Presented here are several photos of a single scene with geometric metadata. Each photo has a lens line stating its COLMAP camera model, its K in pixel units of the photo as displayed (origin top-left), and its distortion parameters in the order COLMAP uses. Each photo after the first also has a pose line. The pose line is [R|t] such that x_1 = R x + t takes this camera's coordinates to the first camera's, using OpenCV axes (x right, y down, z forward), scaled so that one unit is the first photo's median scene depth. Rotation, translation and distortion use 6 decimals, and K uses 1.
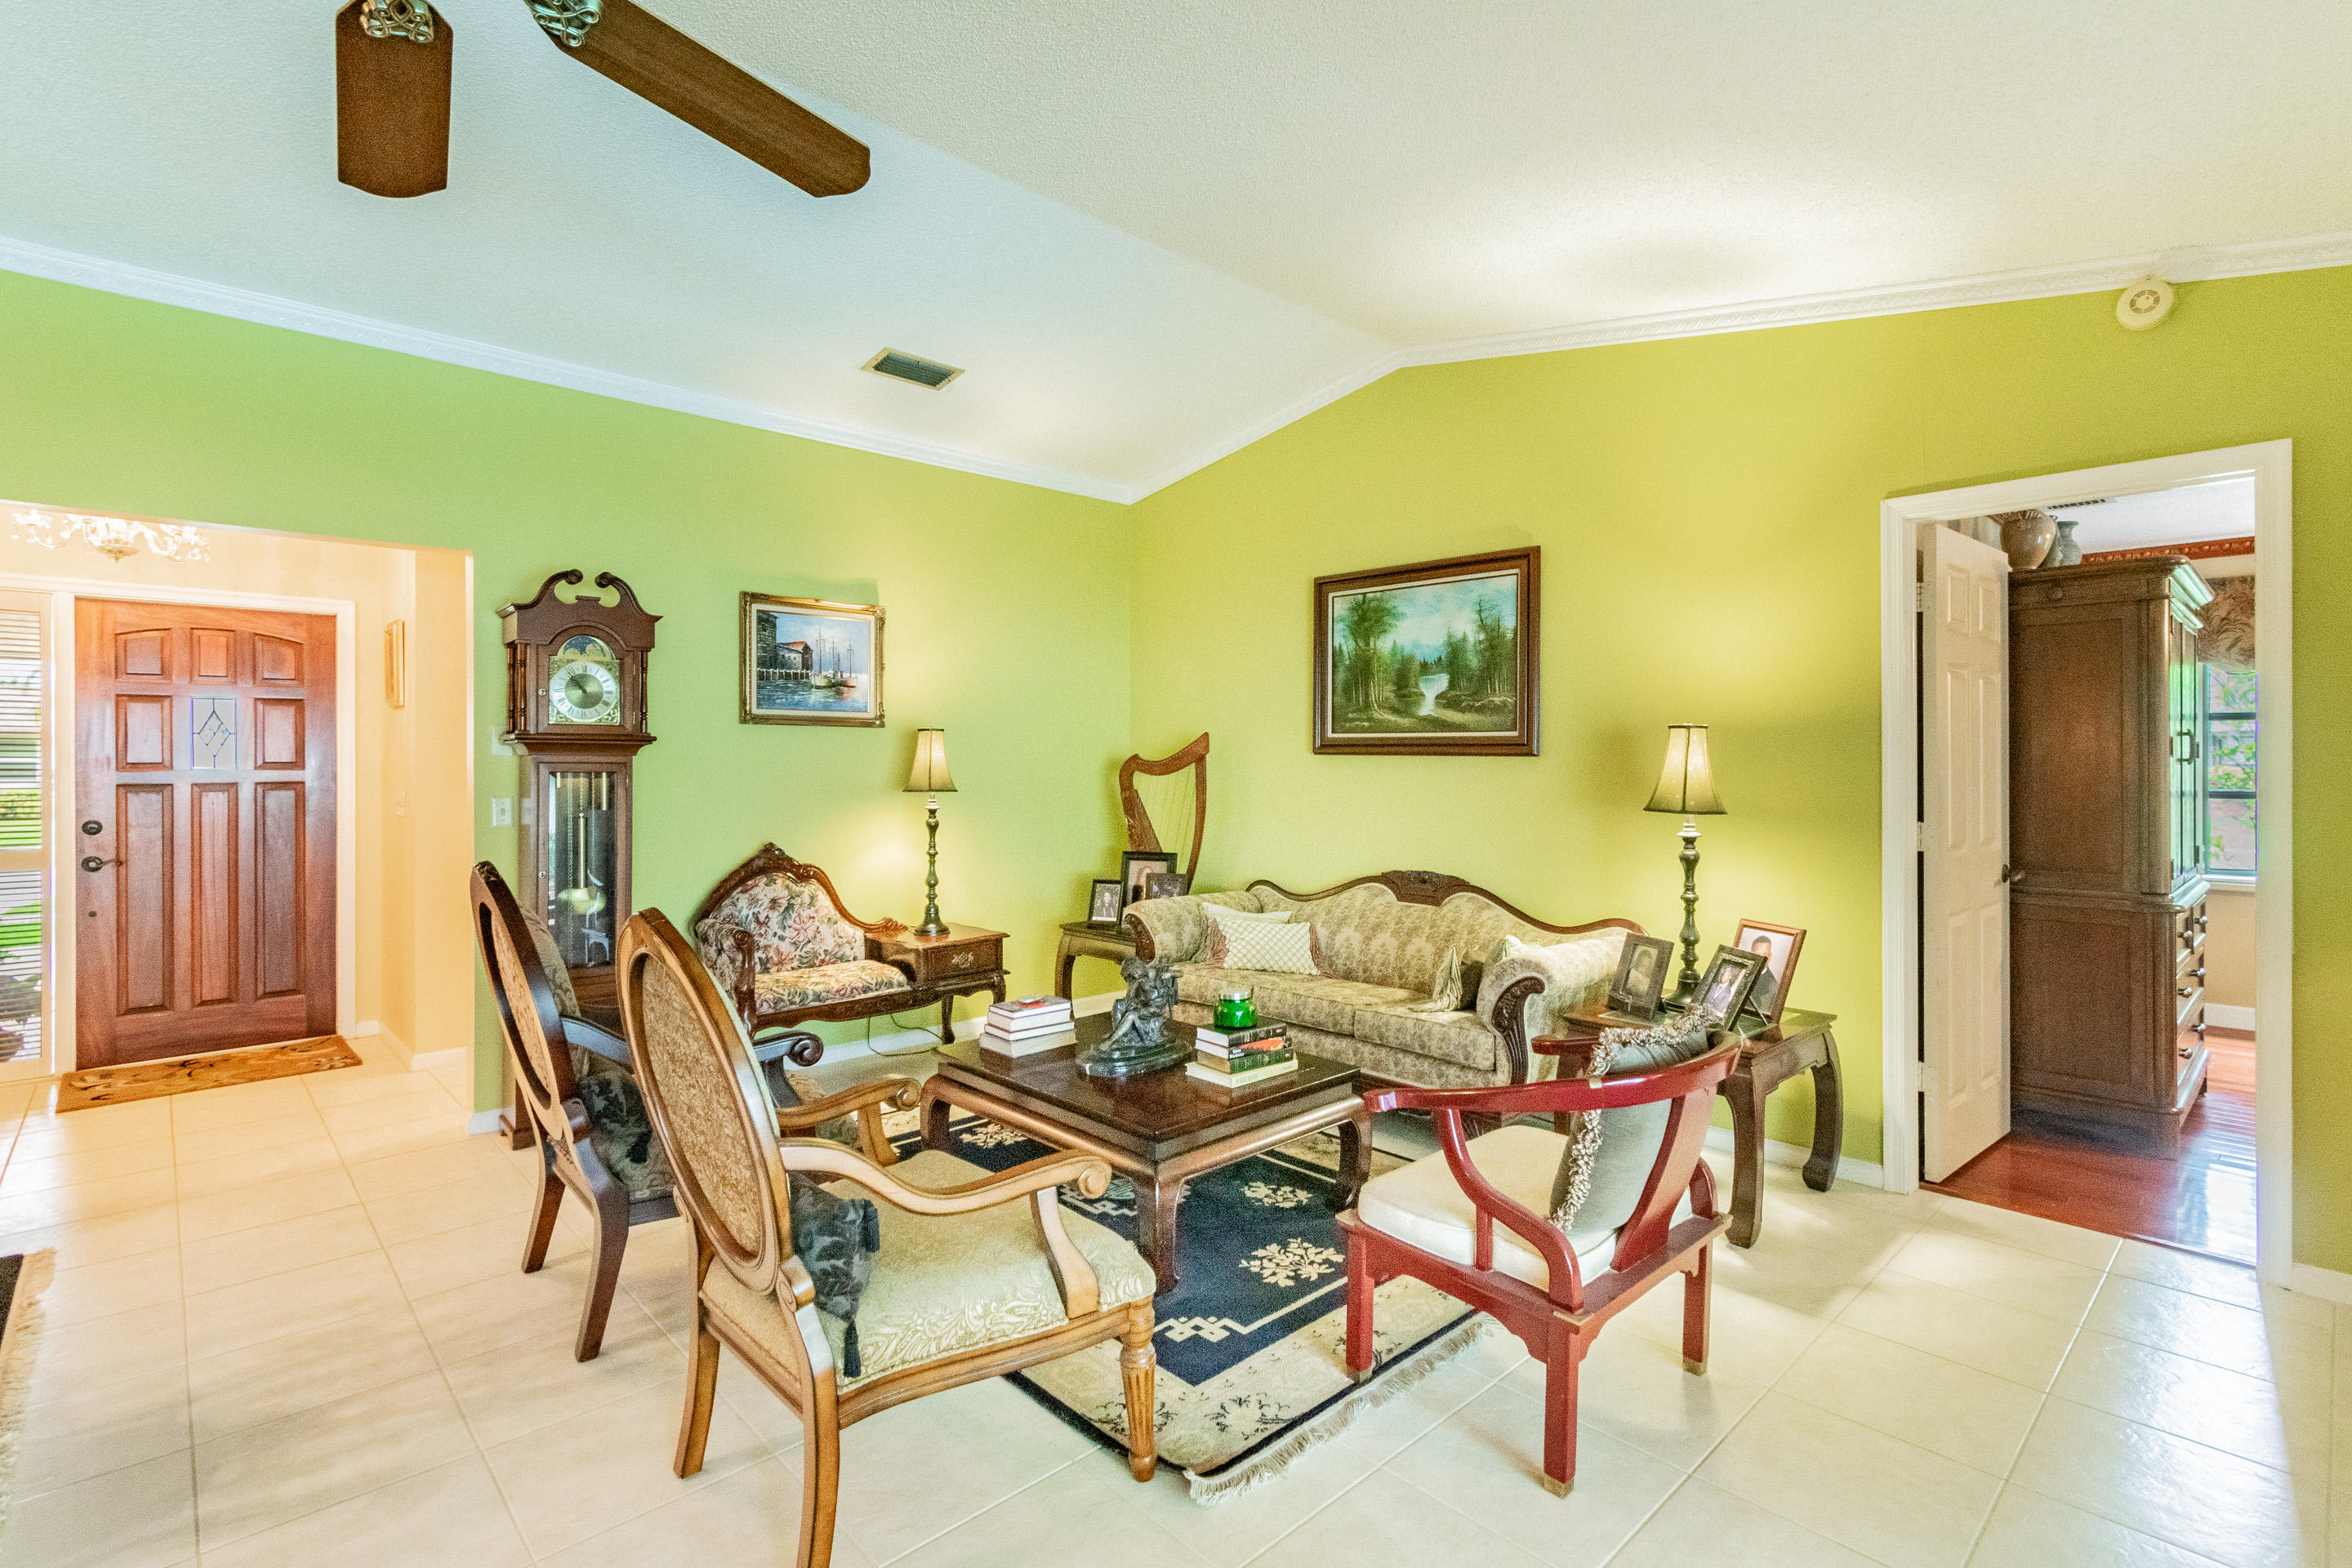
lens RADIAL K [[1120.6, 0, 1188.9], [0, 1120.6, 766.9], [0, 0, 1]] dist [-0.001834, -0.000496]
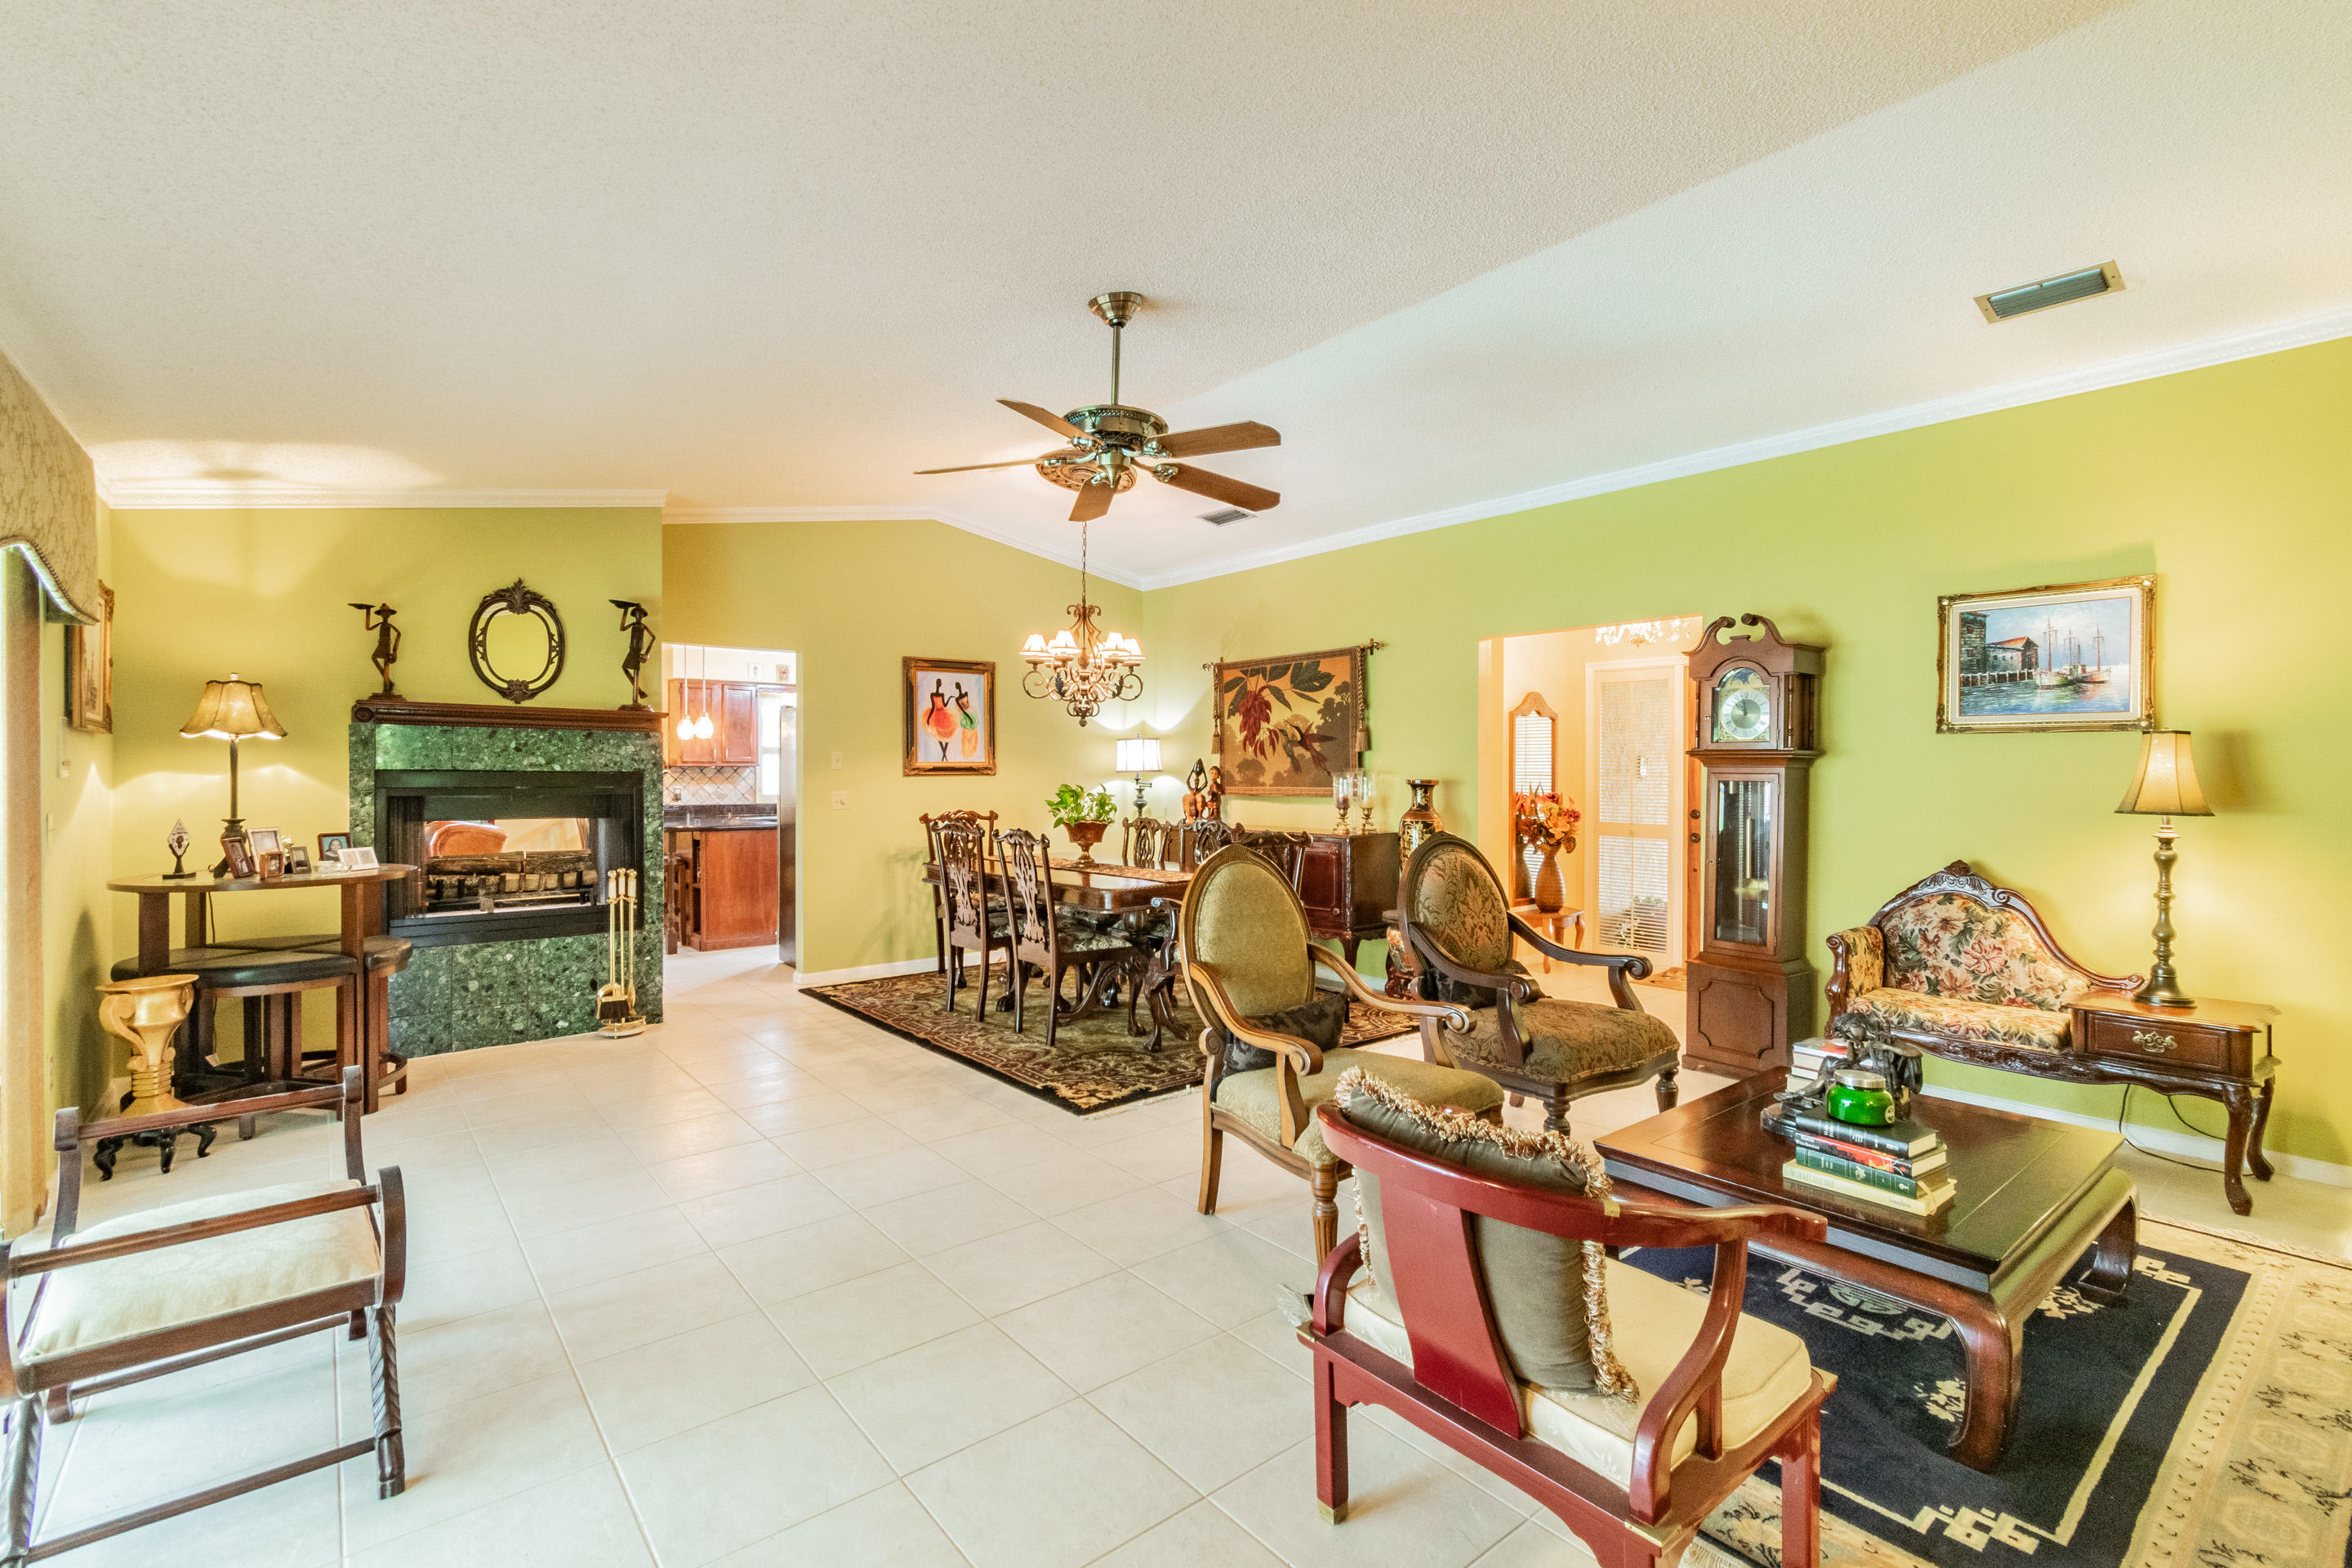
lens RADIAL K [[1073.3, 0, 1176.0], [0, 1073.3, 784.0], [0, 0, 1]] dist [0.000402, -0.000106]
pose [[-0.087724, 0.014016, -0.996046, 0.571622], [-0.007158, 0.999866, 0.014700, -0.004257], [0.996119, 0.008419, -0.087612, 0.423219]]
